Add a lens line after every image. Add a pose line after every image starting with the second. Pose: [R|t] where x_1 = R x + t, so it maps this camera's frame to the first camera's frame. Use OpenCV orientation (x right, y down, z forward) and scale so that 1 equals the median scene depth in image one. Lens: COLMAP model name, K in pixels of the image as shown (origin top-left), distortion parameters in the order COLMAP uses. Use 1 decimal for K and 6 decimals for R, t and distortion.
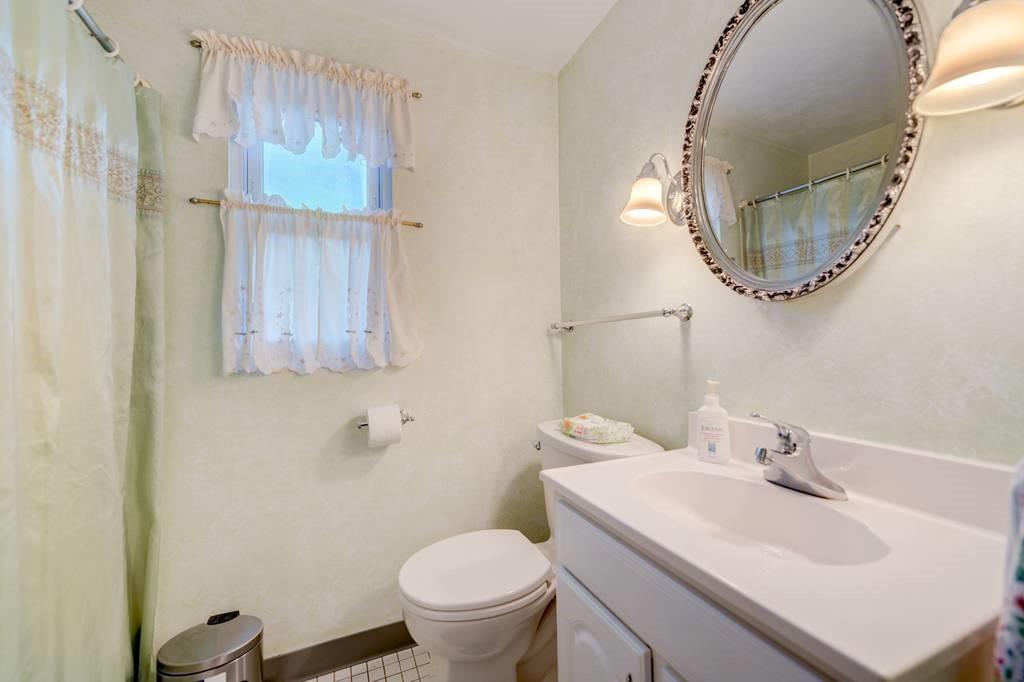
lens RADIAL K [[405.8, 0, 512.4], [0, 405.8, 336.5], [0, 0, 1]] dist [0.012992, -0.006960]
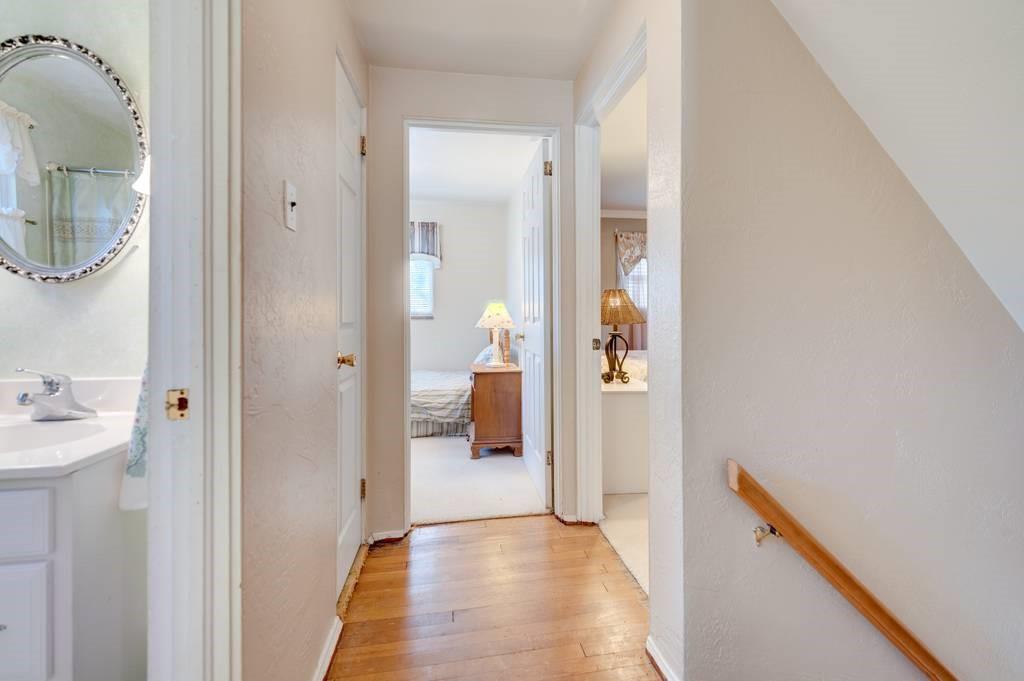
lens RADIAL K [[424.3, 0, 512.1], [0, 424.3, 313.6], [0, 0, 1]] dist [0.001259, 0.000305]
pose [[0.260864, 0.009407, 0.965330, -0.292326], [-0.031923, 0.999490, -0.001114, -0.034738], [-0.964848, -0.030526, 0.261032, -0.823013]]
